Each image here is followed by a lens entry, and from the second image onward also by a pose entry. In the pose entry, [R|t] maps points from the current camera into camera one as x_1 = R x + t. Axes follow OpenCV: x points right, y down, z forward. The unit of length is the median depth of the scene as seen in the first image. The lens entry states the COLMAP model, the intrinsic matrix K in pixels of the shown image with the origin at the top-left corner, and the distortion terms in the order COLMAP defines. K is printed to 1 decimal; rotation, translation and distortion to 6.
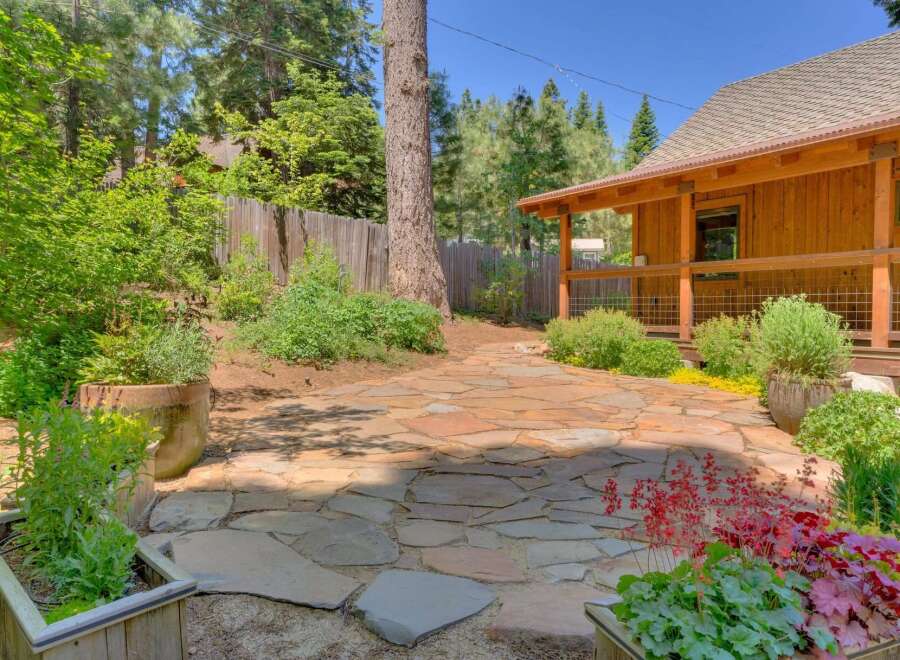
lens RADIAL K [[633.4, 0, 450.0], [0, 633.4, 330.0], [0, 0, 1]] dist [-0.003127, -0.000776]
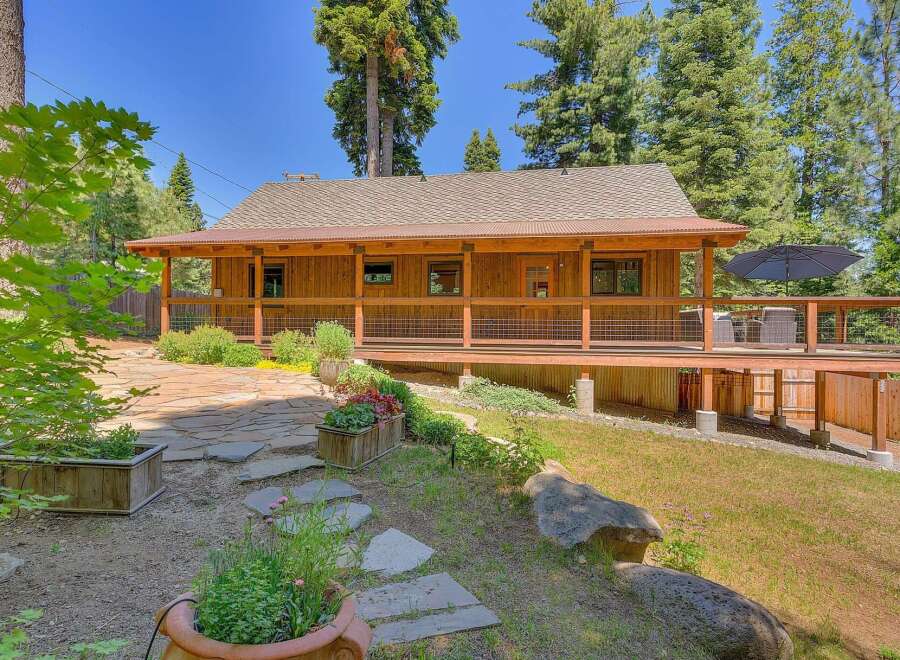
lens RADIAL K [[477.4, 0, 446.2], [0, 477.4, 318.1], [0, 0, 1]] dist [0.000963, 0.000794]
pose [[0.680831, 0.017804, 0.732224, -0.215498], [0.014013, 0.999205, -0.037326, 0.000474], [-0.732306, 0.035673, 0.680041, -0.216103]]
